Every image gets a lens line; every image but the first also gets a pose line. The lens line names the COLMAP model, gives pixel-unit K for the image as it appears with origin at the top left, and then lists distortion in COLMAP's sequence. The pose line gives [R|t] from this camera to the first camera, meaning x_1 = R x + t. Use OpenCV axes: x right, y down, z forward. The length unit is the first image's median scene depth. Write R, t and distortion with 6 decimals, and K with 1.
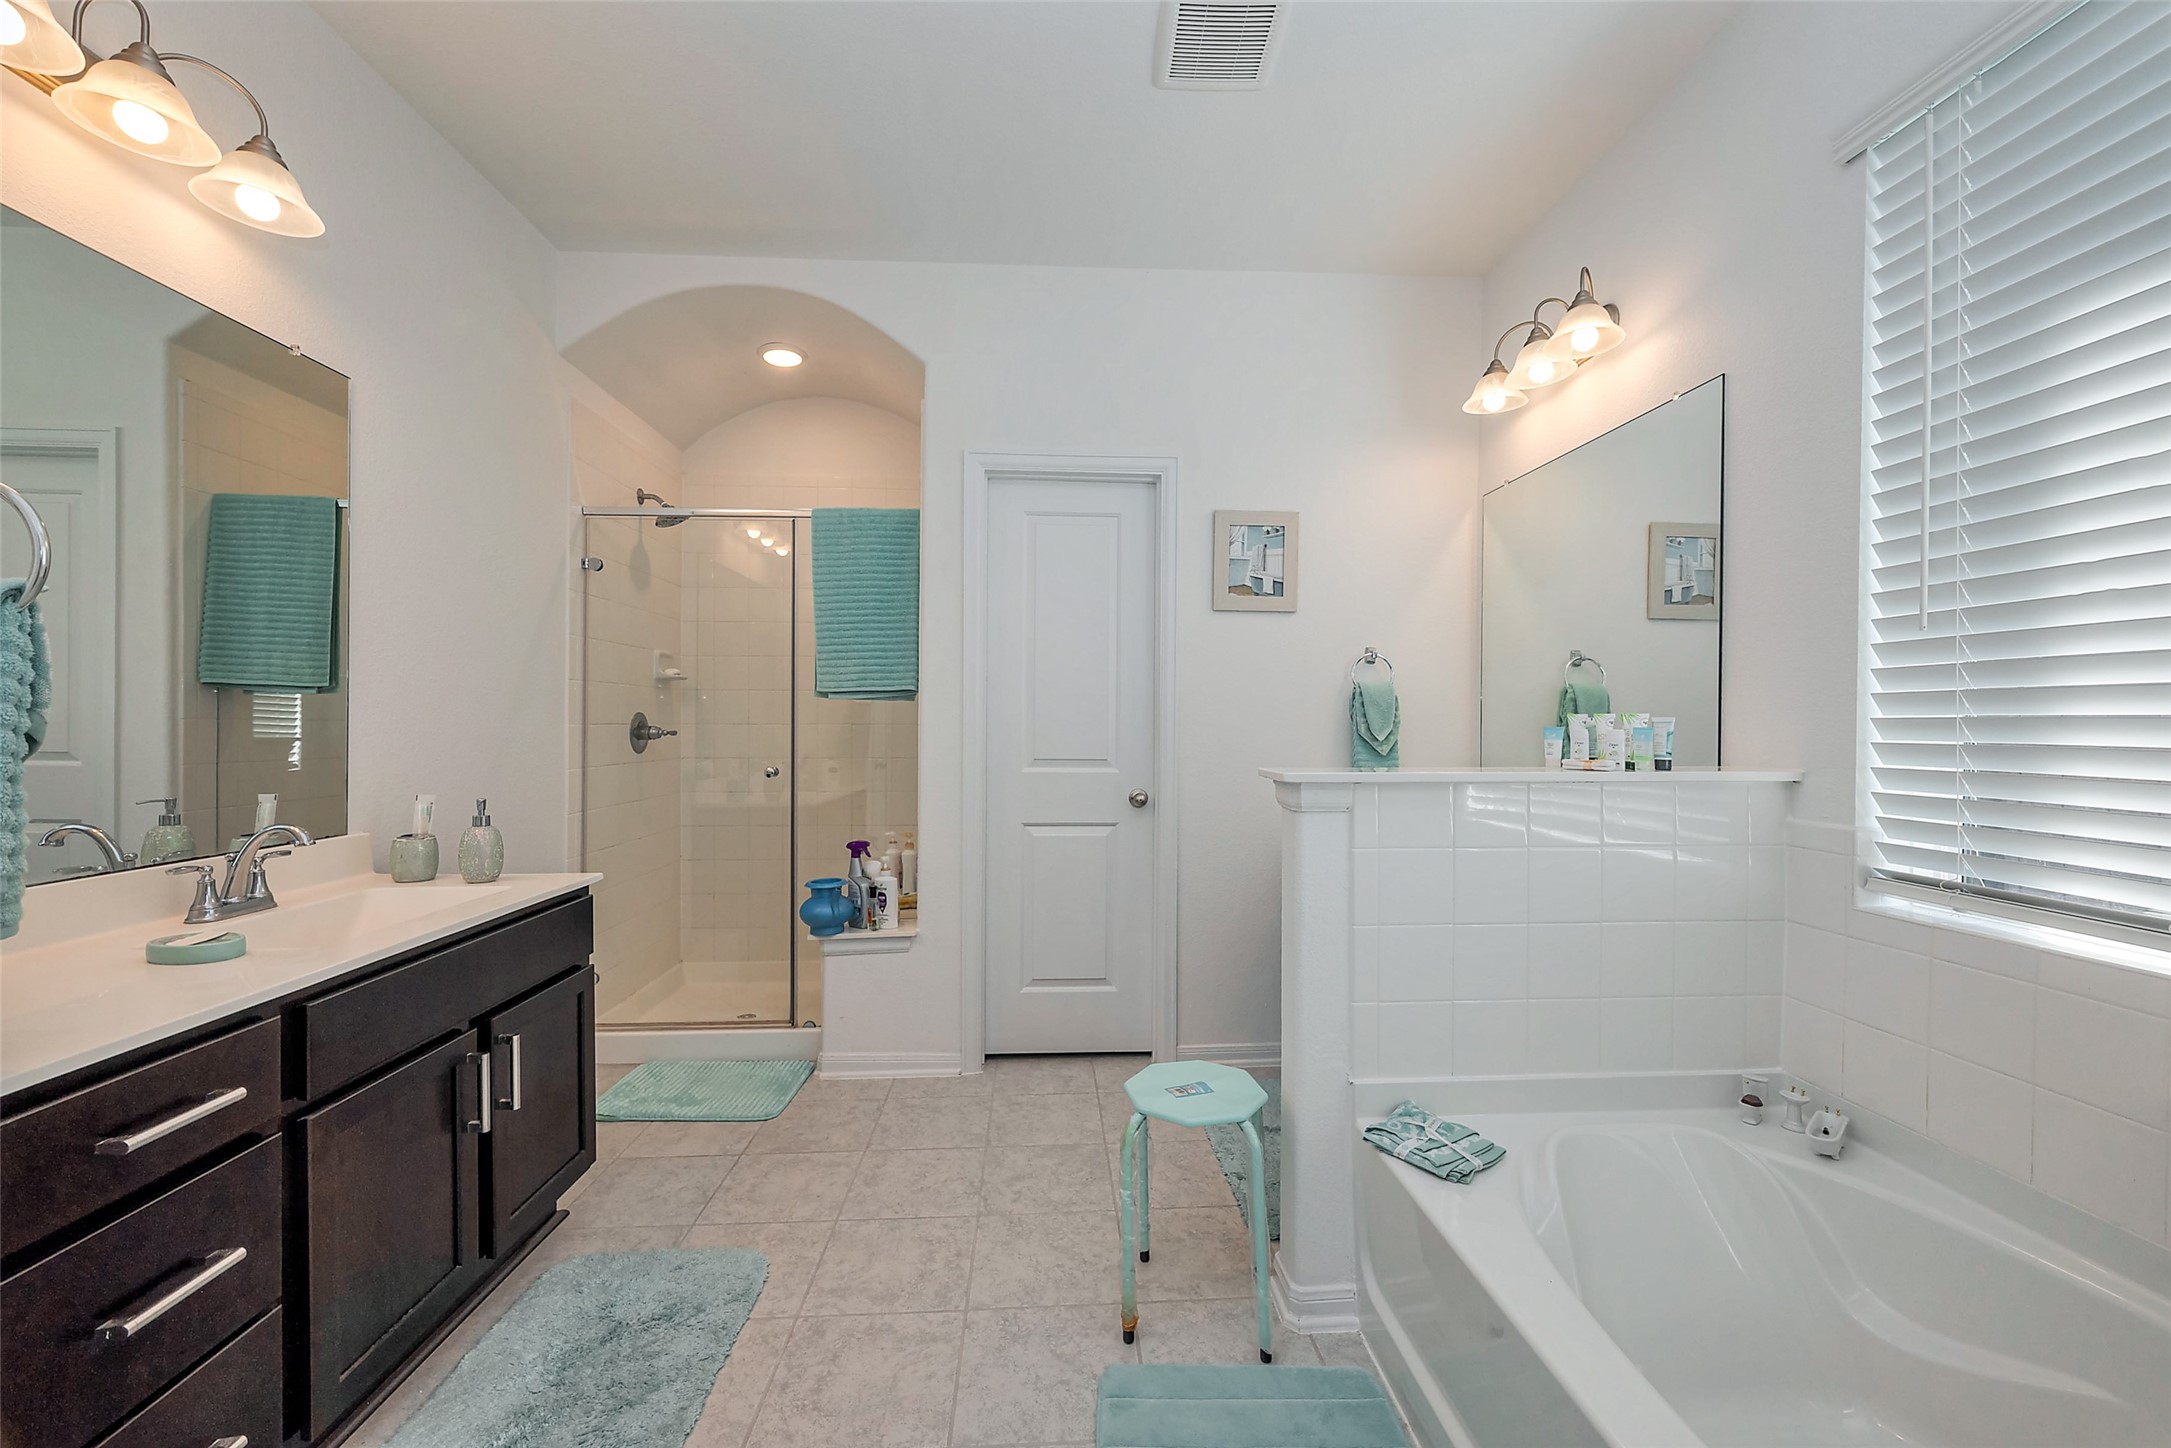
lens RADIAL K [[866.0, 0, 1088.5], [0, 866.0, 725.4], [0, 0, 1]] dist [0.001404, 0.000254]
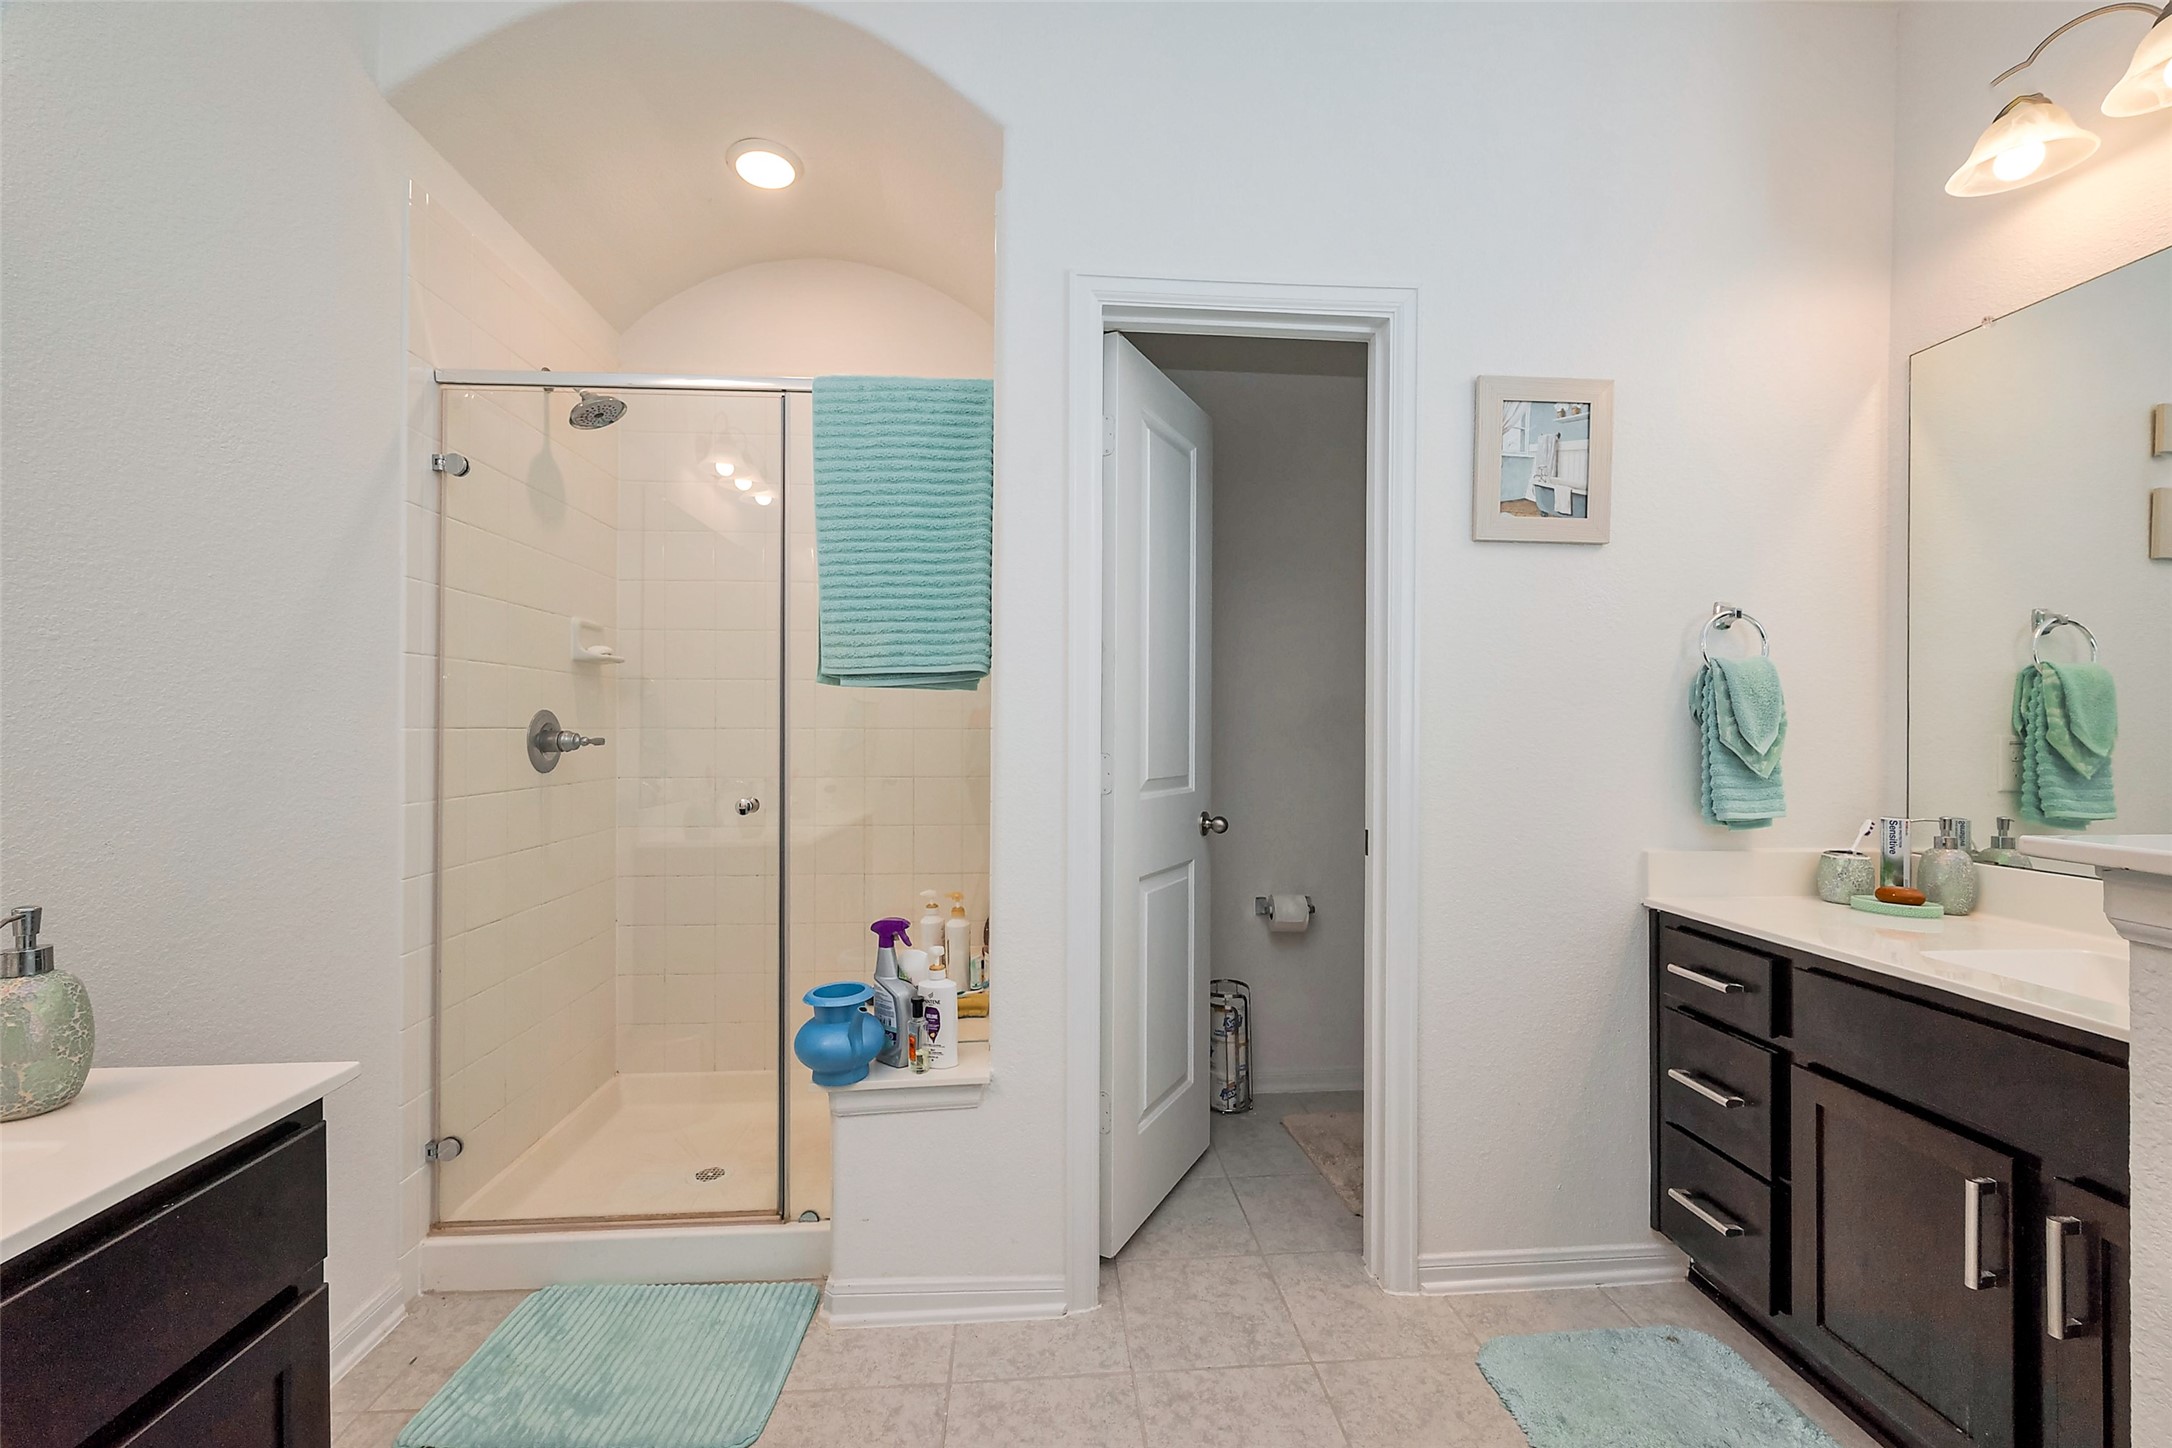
lens RADIAL K [[866.4, 0, 1079.6], [0, 866.4, 730.2], [0, 0, 1]] dist [0.001404, 0.000254]
pose [[0.999927, -0.000894, 0.012066, -0.141264], [0.000913, 0.999998, -0.001582, 0.001617], [-0.012064, 0.001593, 0.999926, 0.391560]]
